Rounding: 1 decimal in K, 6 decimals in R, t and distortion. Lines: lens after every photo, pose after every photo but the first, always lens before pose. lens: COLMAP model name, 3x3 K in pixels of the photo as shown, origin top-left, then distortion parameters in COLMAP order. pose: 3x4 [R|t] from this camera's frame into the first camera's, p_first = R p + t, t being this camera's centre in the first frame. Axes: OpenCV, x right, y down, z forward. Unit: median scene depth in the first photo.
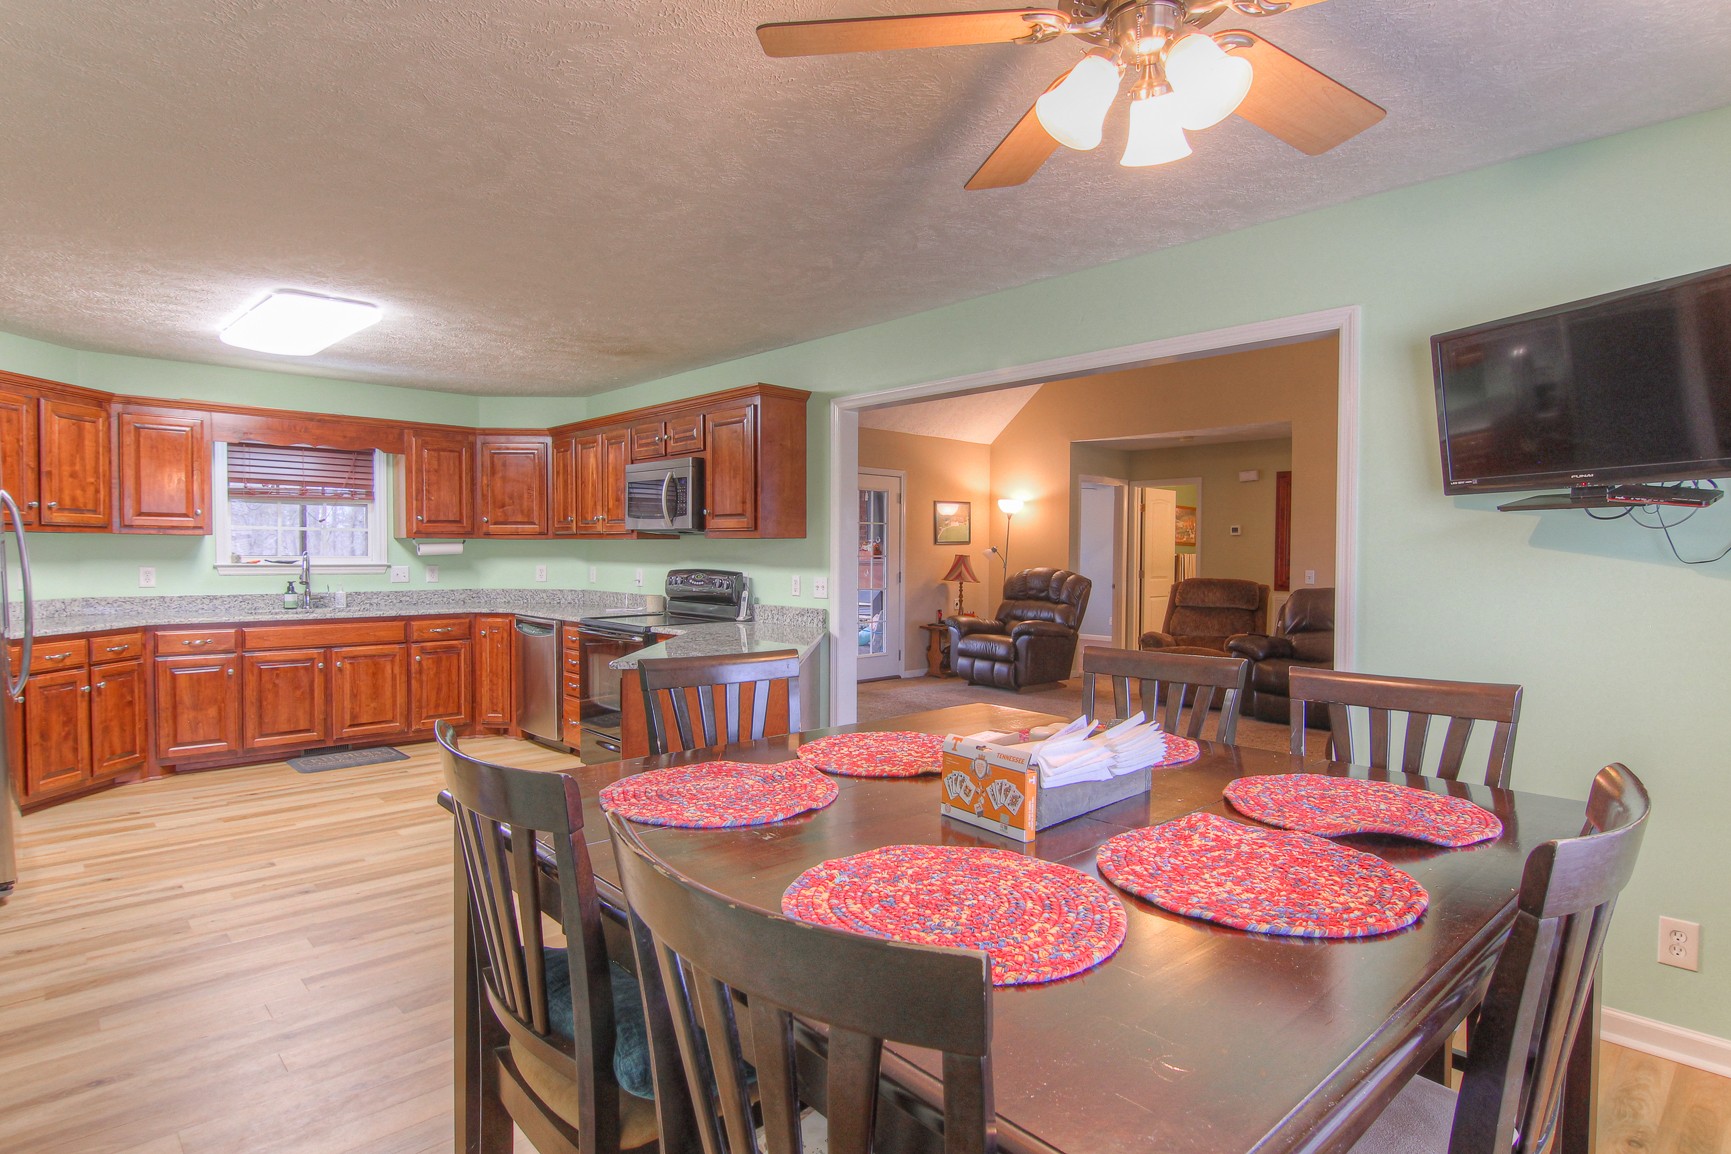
lens RADIAL K [[898.8, 0, 877.5], [0, 898.8, 576.8], [0, 0, 1]] dist [-0.012372, -0.003634]
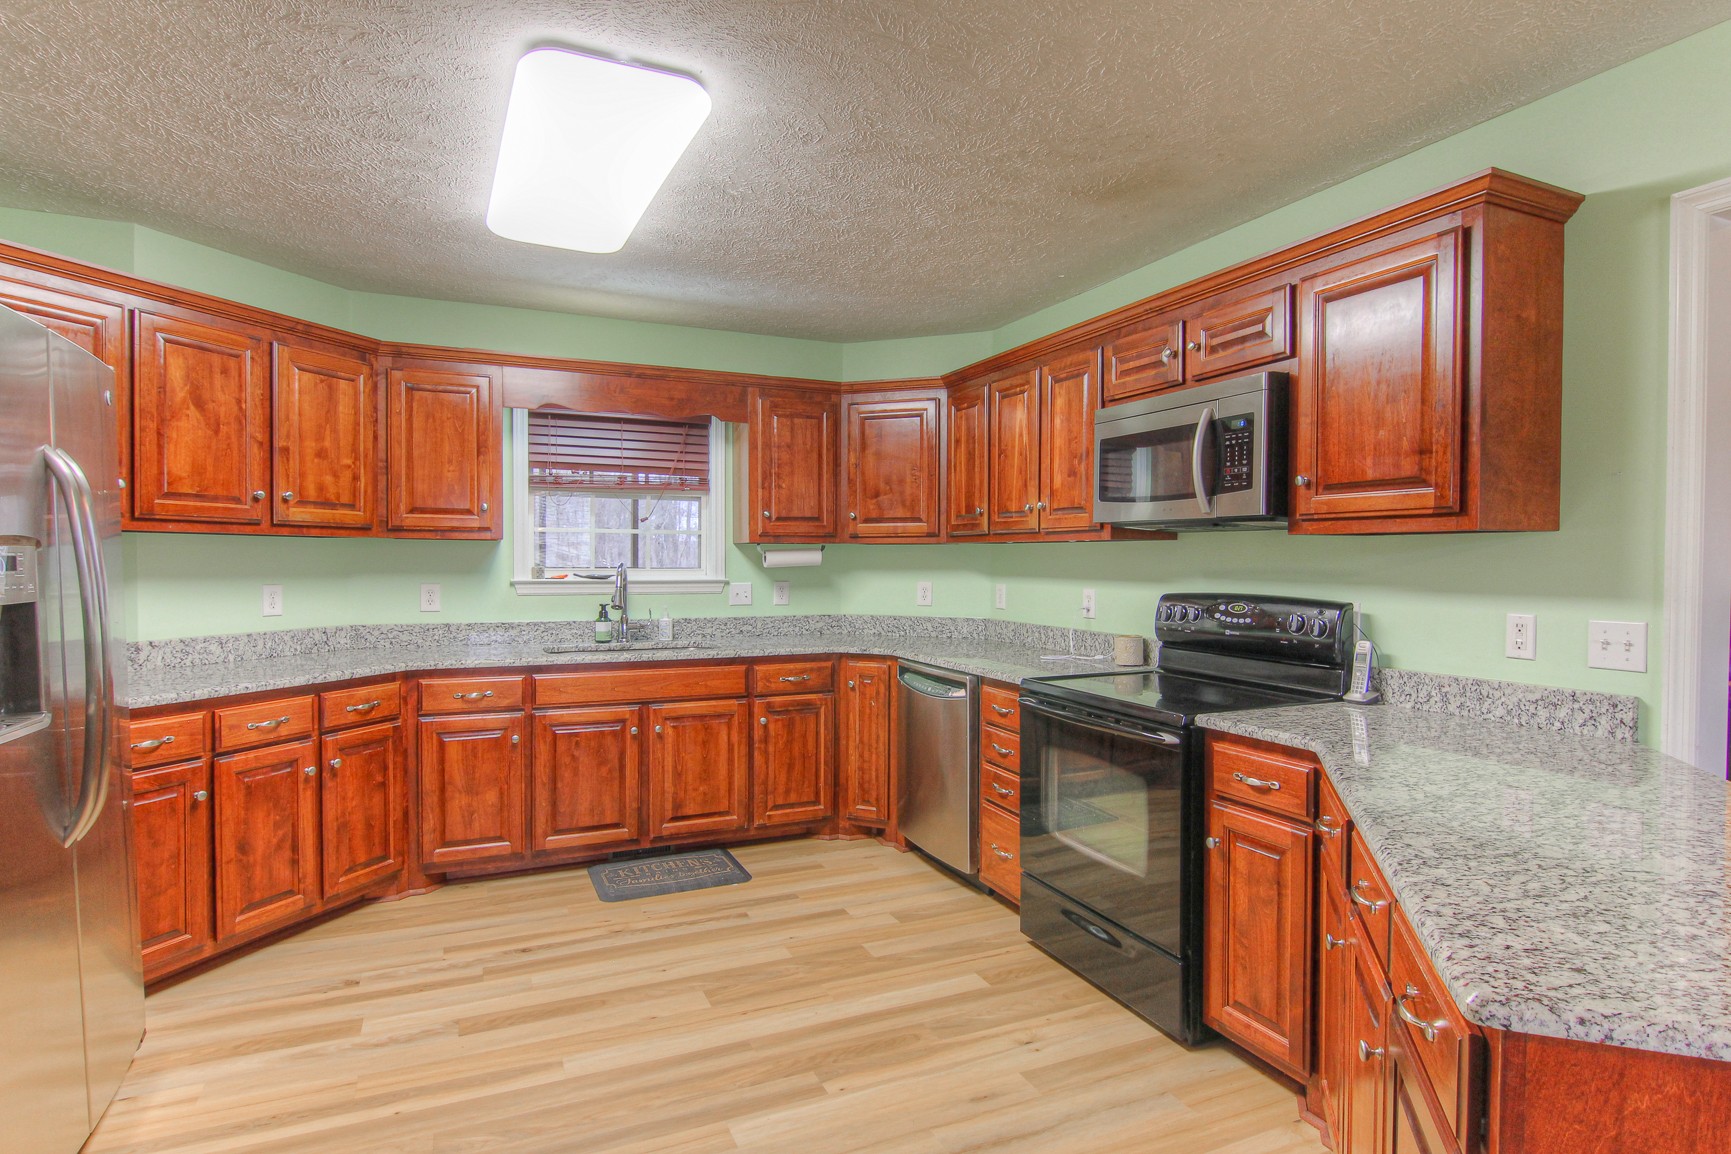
lens RADIAL K [[898.8, 0, 858.6], [0, 898.8, 575.4], [0, 0, 1]] dist [-0.012372, -0.003634]
pose [[0.935082, 0.003126, -0.354417, -0.229599], [-0.007557, 0.999910, -0.011118, -0.012535], [0.354350, 0.013074, 0.935022, 0.435609]]
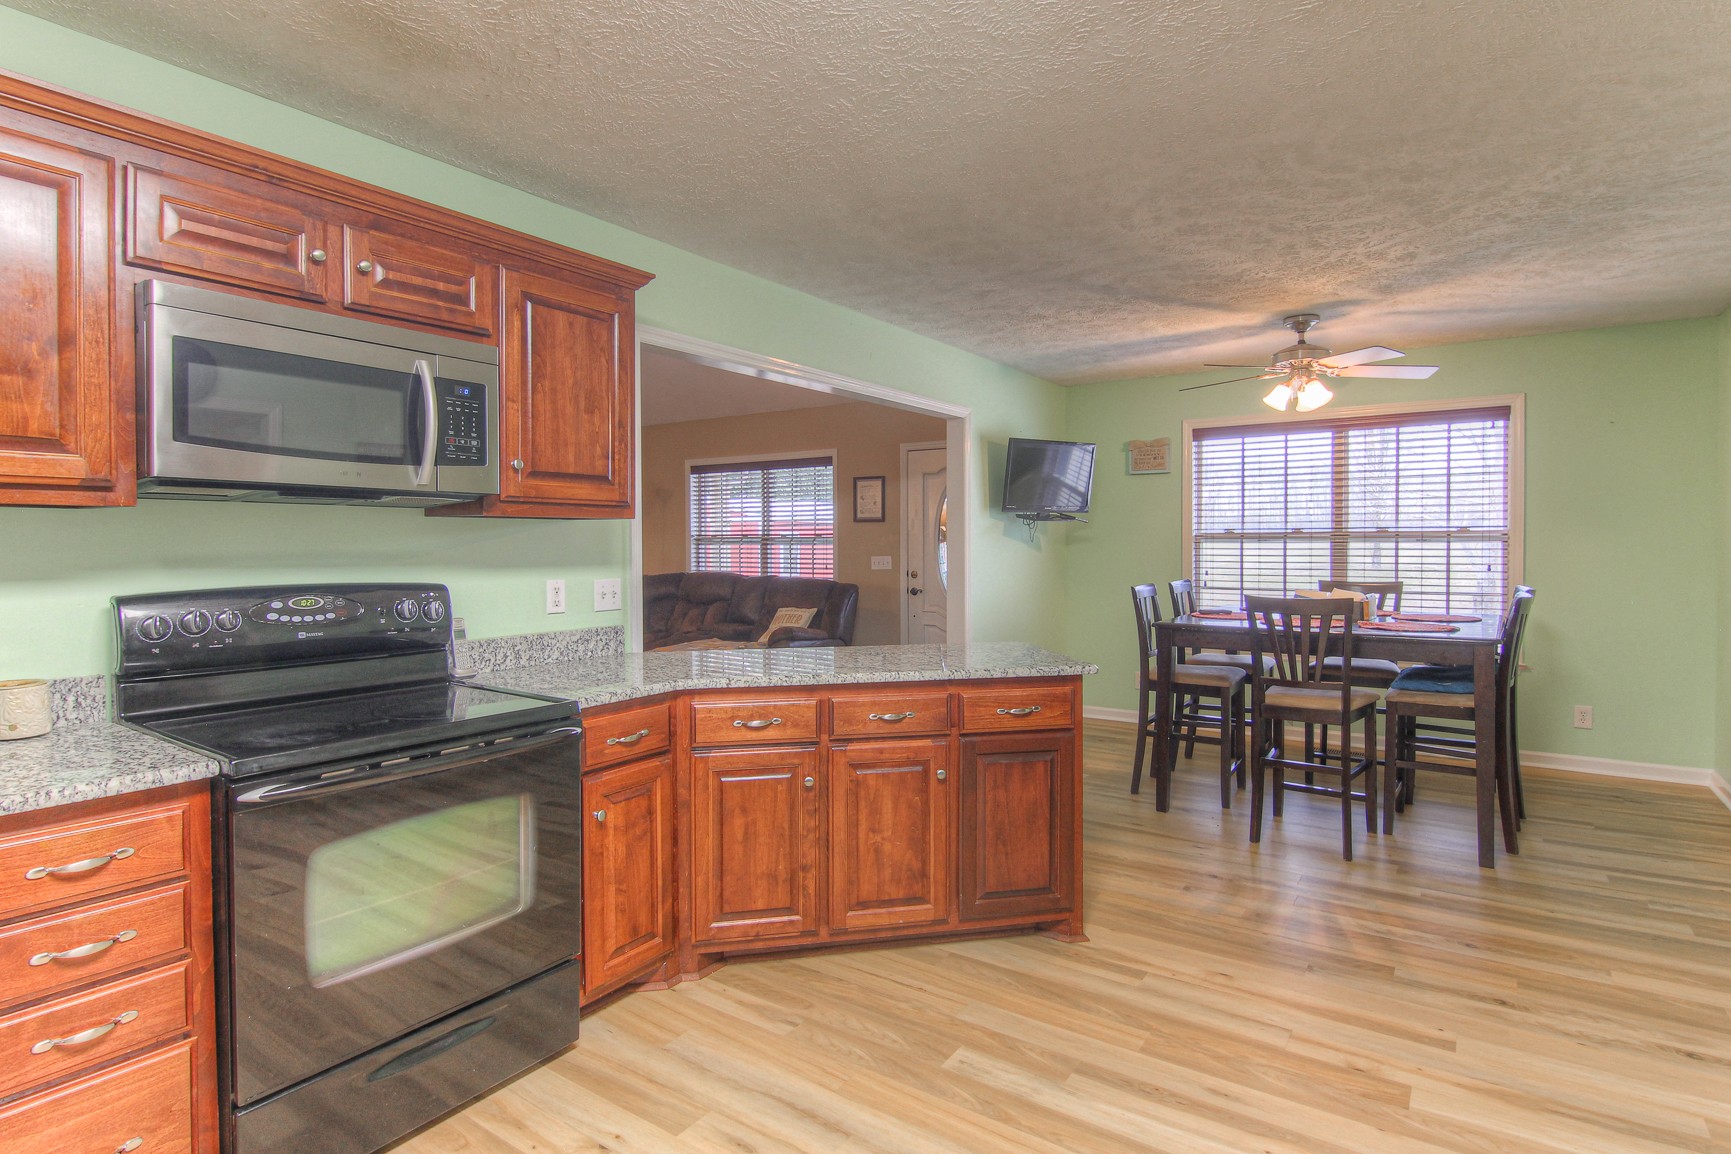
lens RADIAL K [[898.8, 0, 860.5], [0, 898.8, 563.5], [0, 0, 1]] dist [-0.012372, -0.003634]
pose [[-0.195225, -0.030885, 0.980272, -0.687240], [0.028759, 0.998894, 0.037199, -0.027746], [-0.980337, 0.035454, -0.194121, 0.863424]]
